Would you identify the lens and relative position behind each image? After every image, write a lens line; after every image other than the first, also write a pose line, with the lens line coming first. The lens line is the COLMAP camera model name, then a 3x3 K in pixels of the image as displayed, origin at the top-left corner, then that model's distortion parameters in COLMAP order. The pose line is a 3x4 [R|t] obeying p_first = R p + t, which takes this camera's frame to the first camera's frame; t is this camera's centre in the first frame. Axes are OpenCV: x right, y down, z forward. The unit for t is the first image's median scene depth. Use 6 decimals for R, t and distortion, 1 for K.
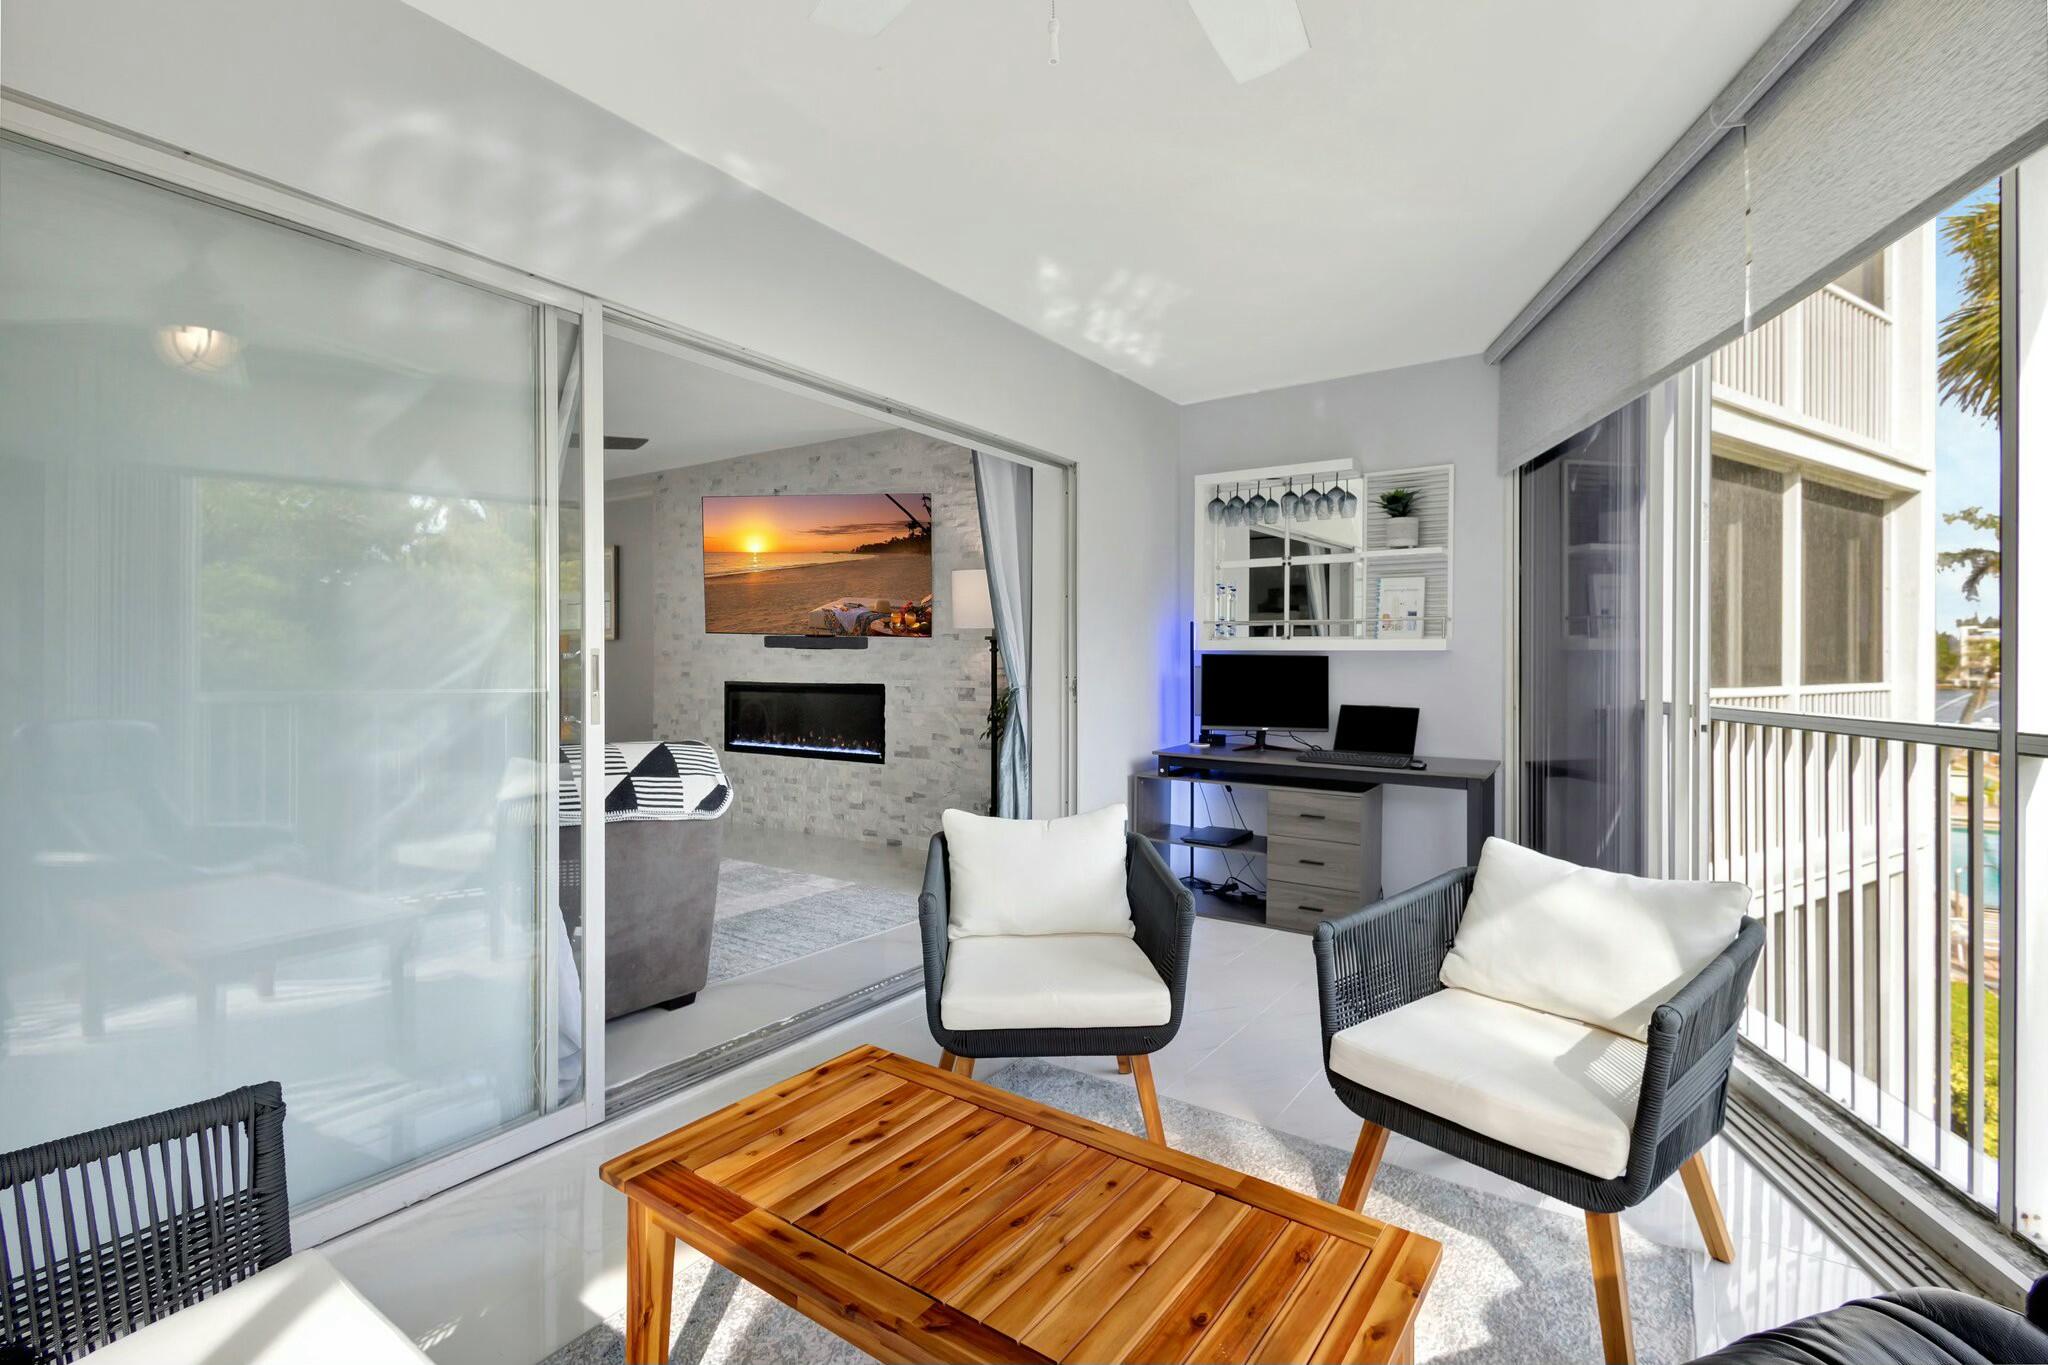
lens RADIAL K [[943.9, 0, 1024.2], [0, 943.9, 674.6], [0, 0, 1]] dist [0.012618, -0.002511]
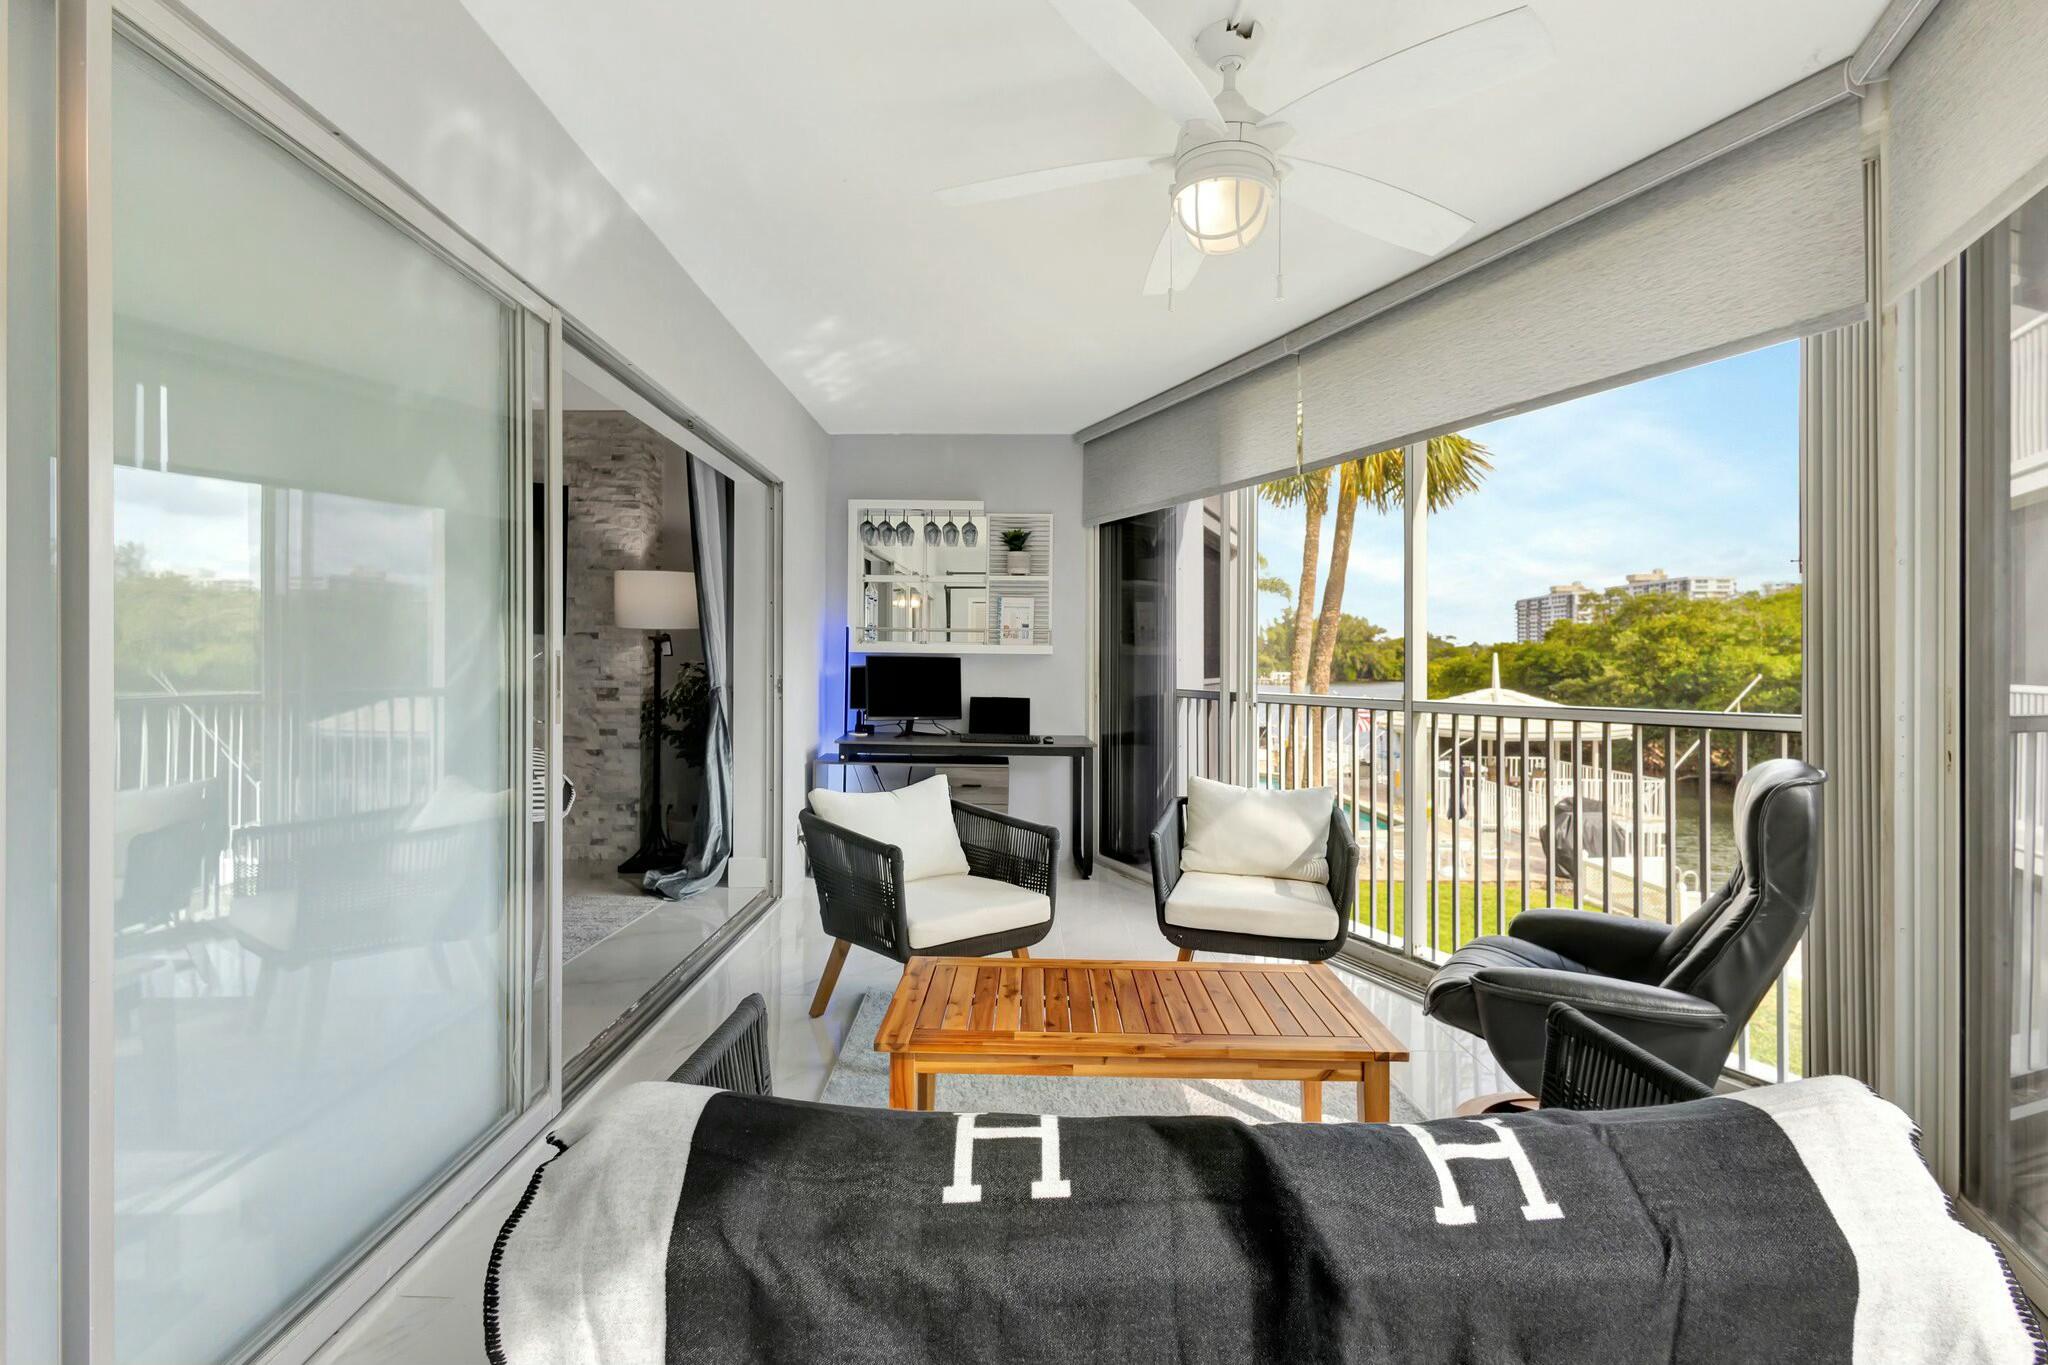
lens RADIAL K [[943.9, 0, 1019.1], [0, 943.9, 672.5], [0, 0, 1]] dist [0.012618, -0.002511]
pose [[0.825775, -0.003078, 0.563991, -0.328359], [0.003821, 0.999993, -0.000137, 0.000053], [-0.563987, 0.002268, 0.825781, -0.068006]]
